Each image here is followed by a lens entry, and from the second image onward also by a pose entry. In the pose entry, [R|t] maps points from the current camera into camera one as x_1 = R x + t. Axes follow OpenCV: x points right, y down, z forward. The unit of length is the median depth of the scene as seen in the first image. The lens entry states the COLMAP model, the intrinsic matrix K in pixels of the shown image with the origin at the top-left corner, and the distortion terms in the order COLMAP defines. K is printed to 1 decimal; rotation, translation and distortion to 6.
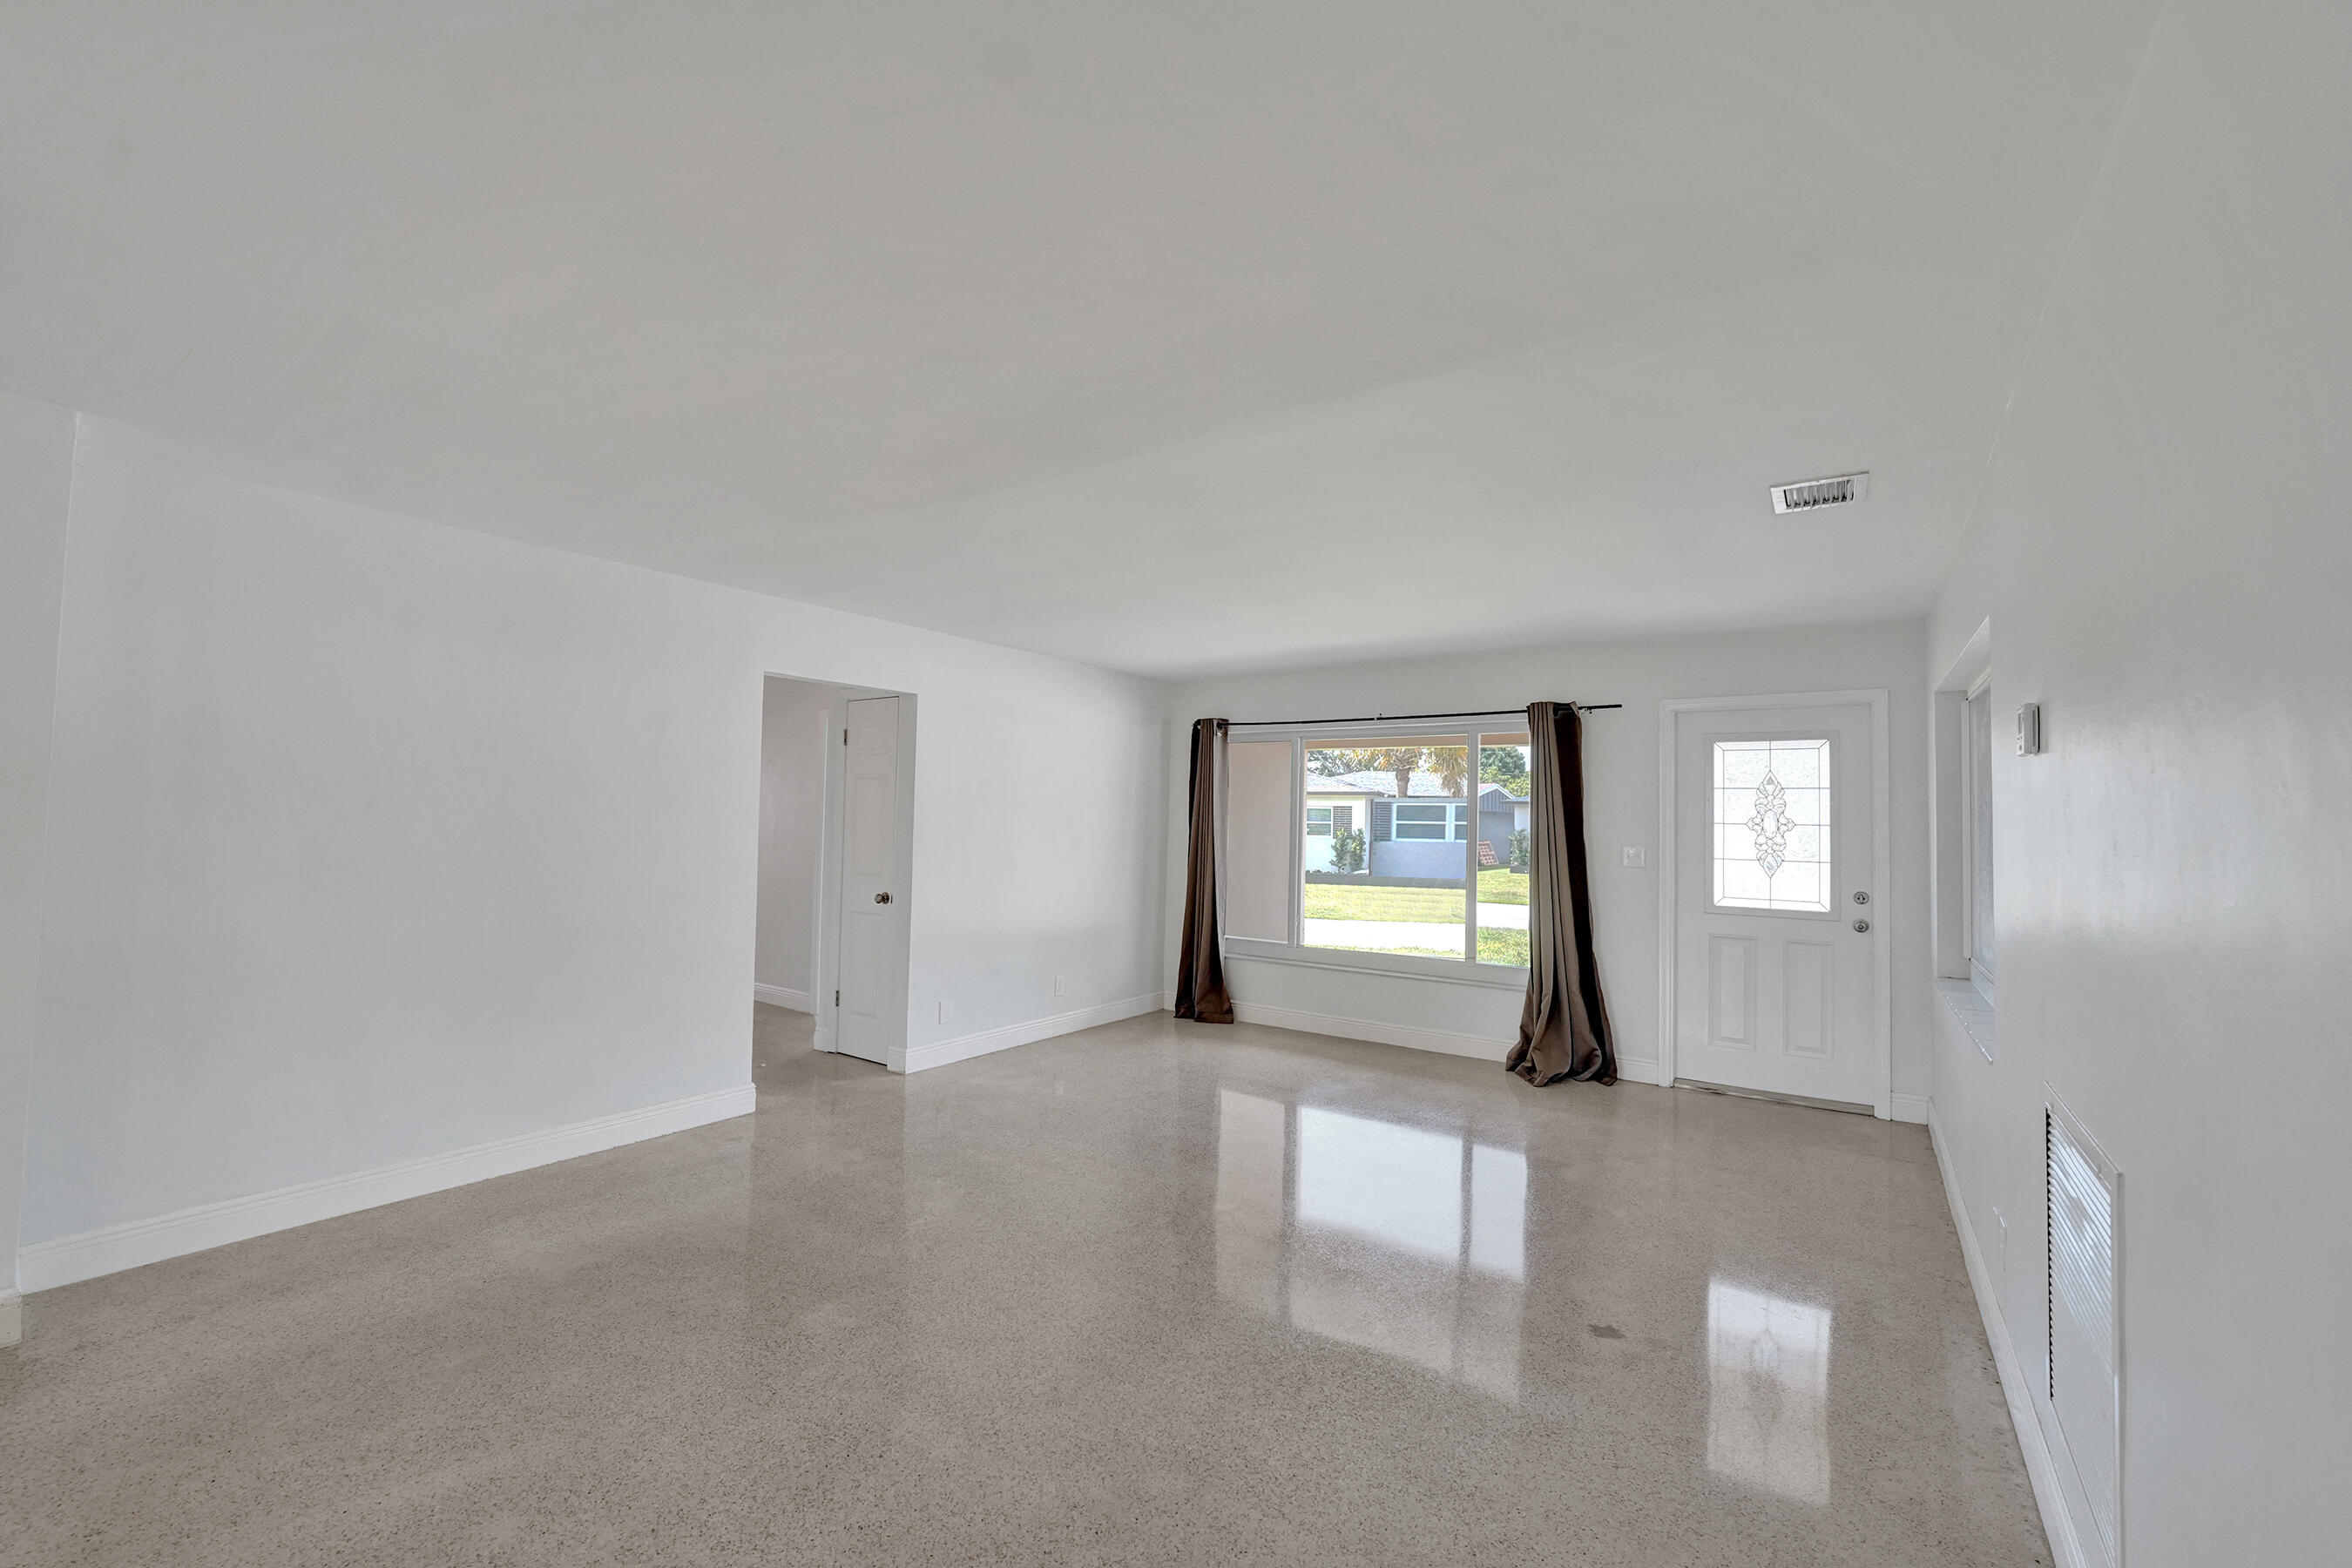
lens RADIAL K [[982.3, 0, 1163.3], [0, 982.3, 777.6], [0, 0, 1]] dist [-0.024884, 0.002910]
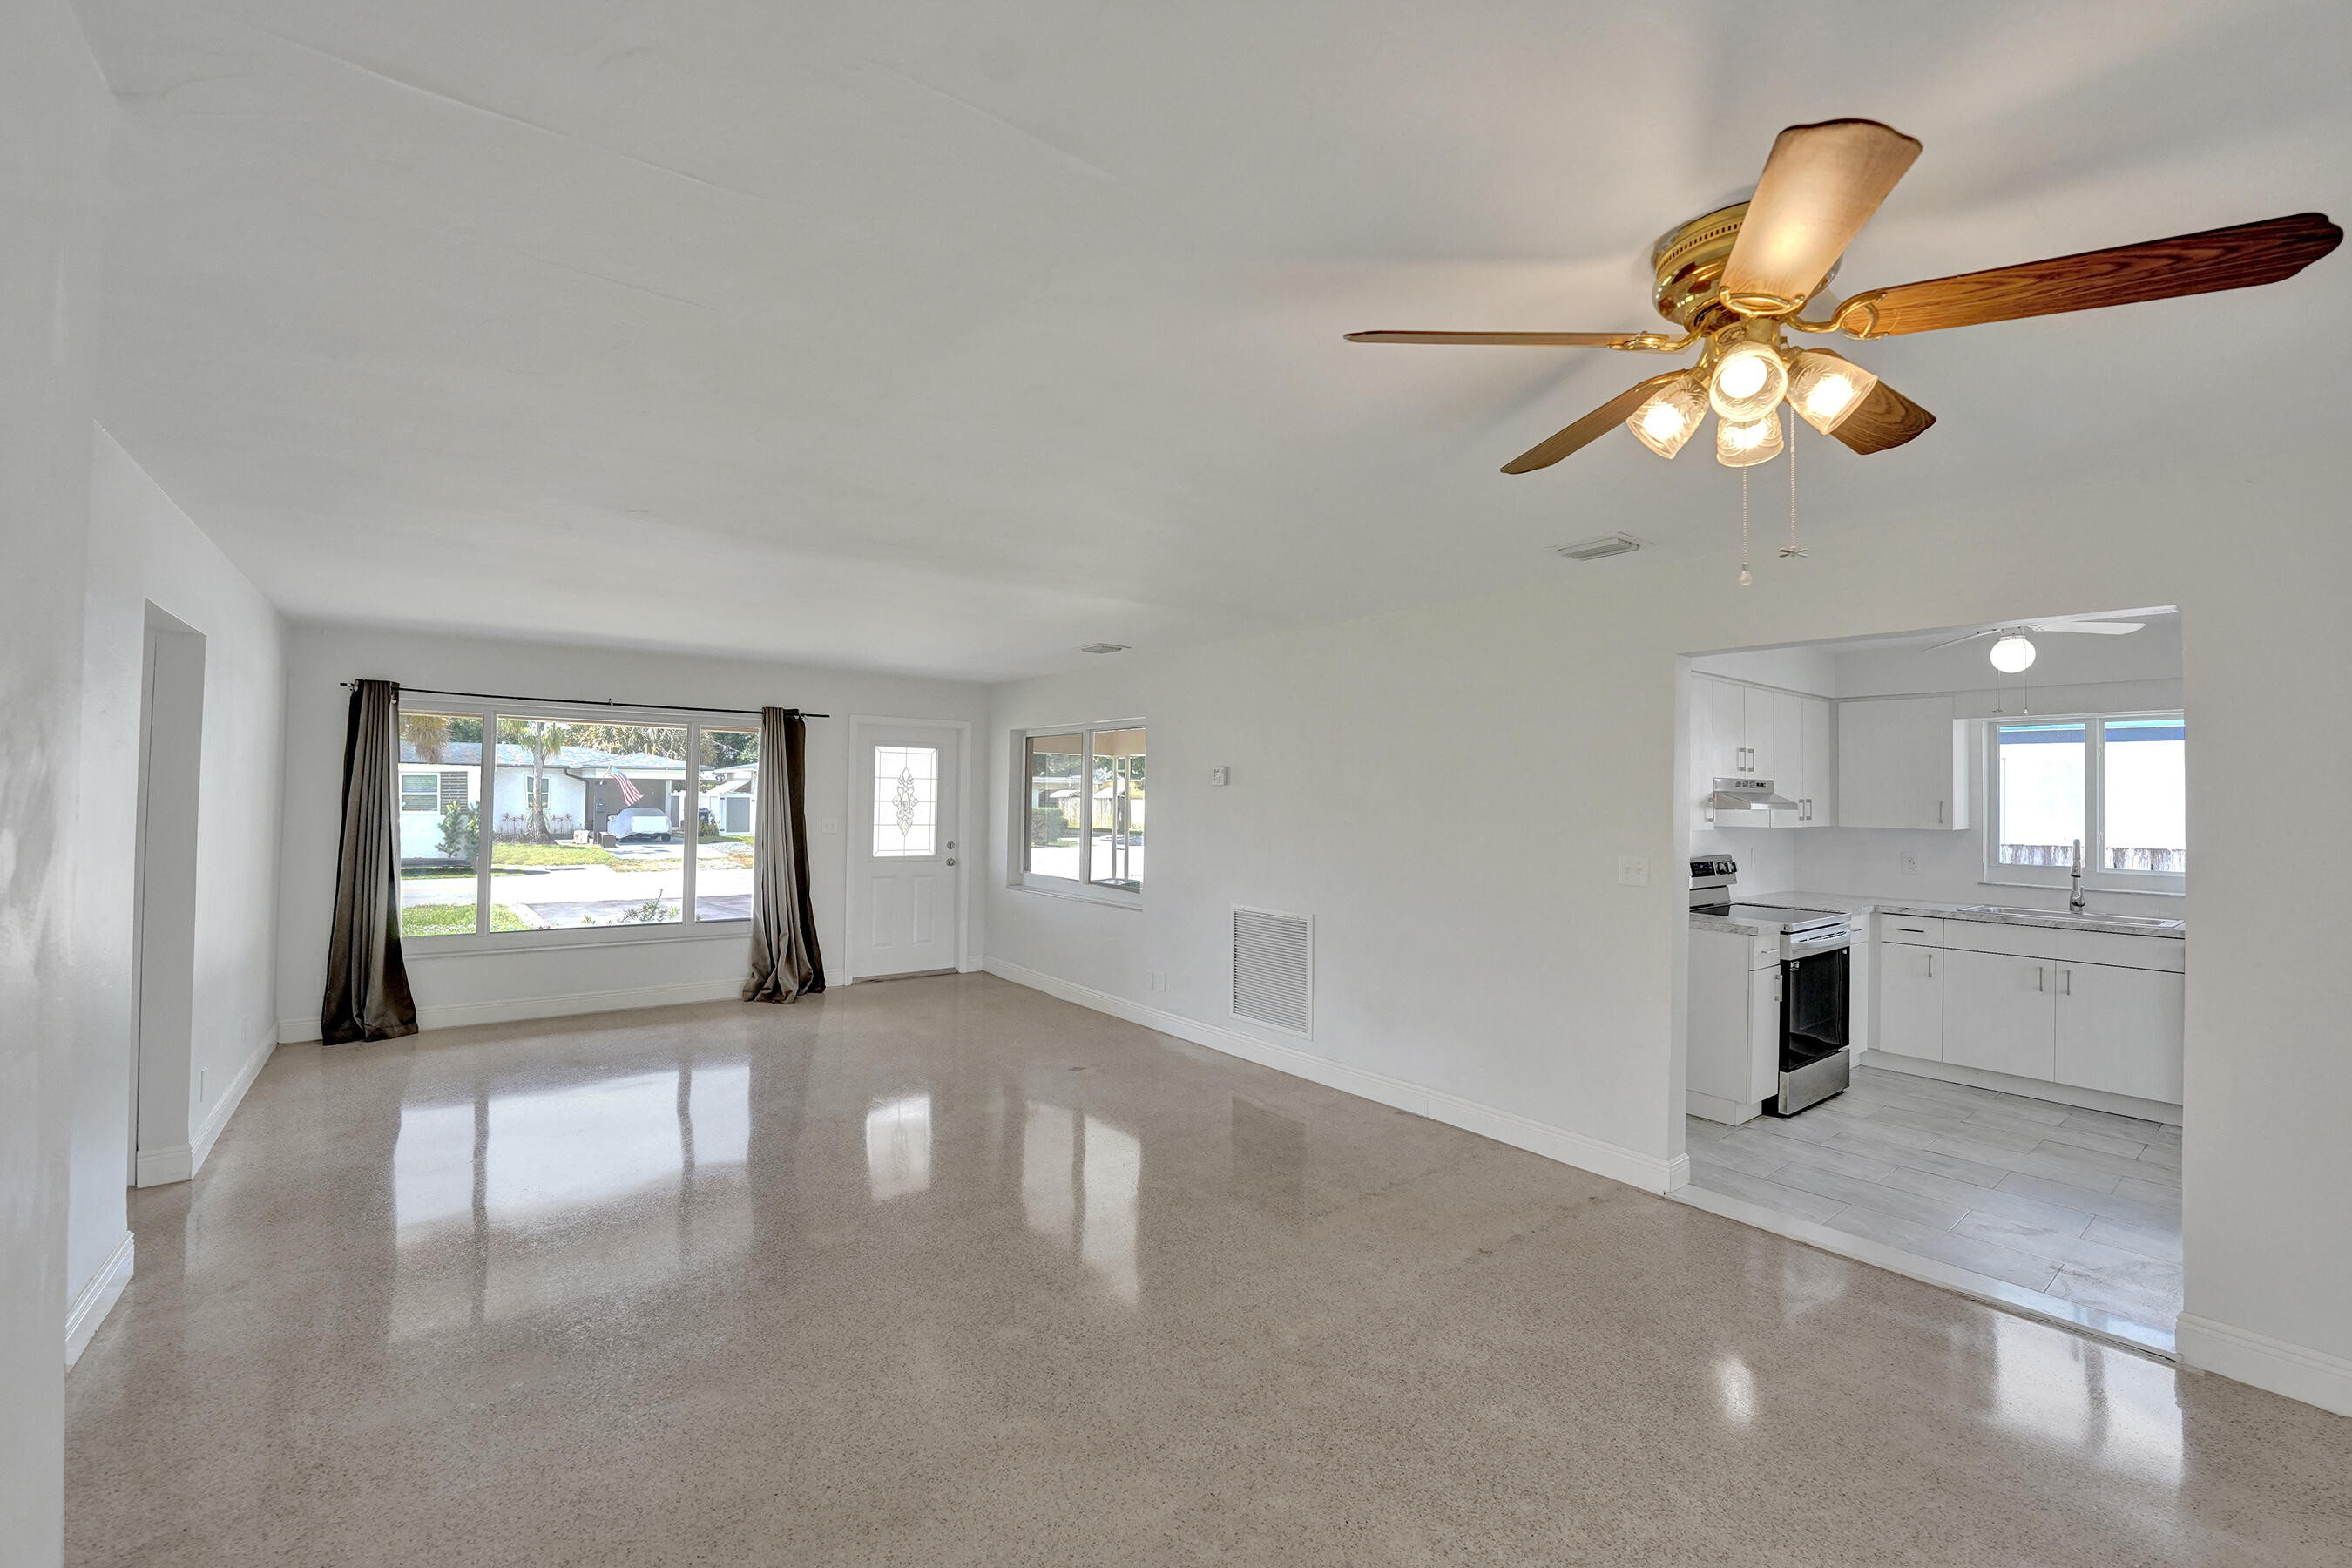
lens RADIAL K [[982.3, 0, 1186.4], [0, 982.3, 806.9], [0, 0, 1]] dist [-0.024884, 0.002910]
pose [[0.275268, -0.024312, 0.961060, -0.703785], [-0.051925, 0.997845, 0.040115, -0.027406], [-0.959964, -0.060945, 0.273412, 0.138603]]
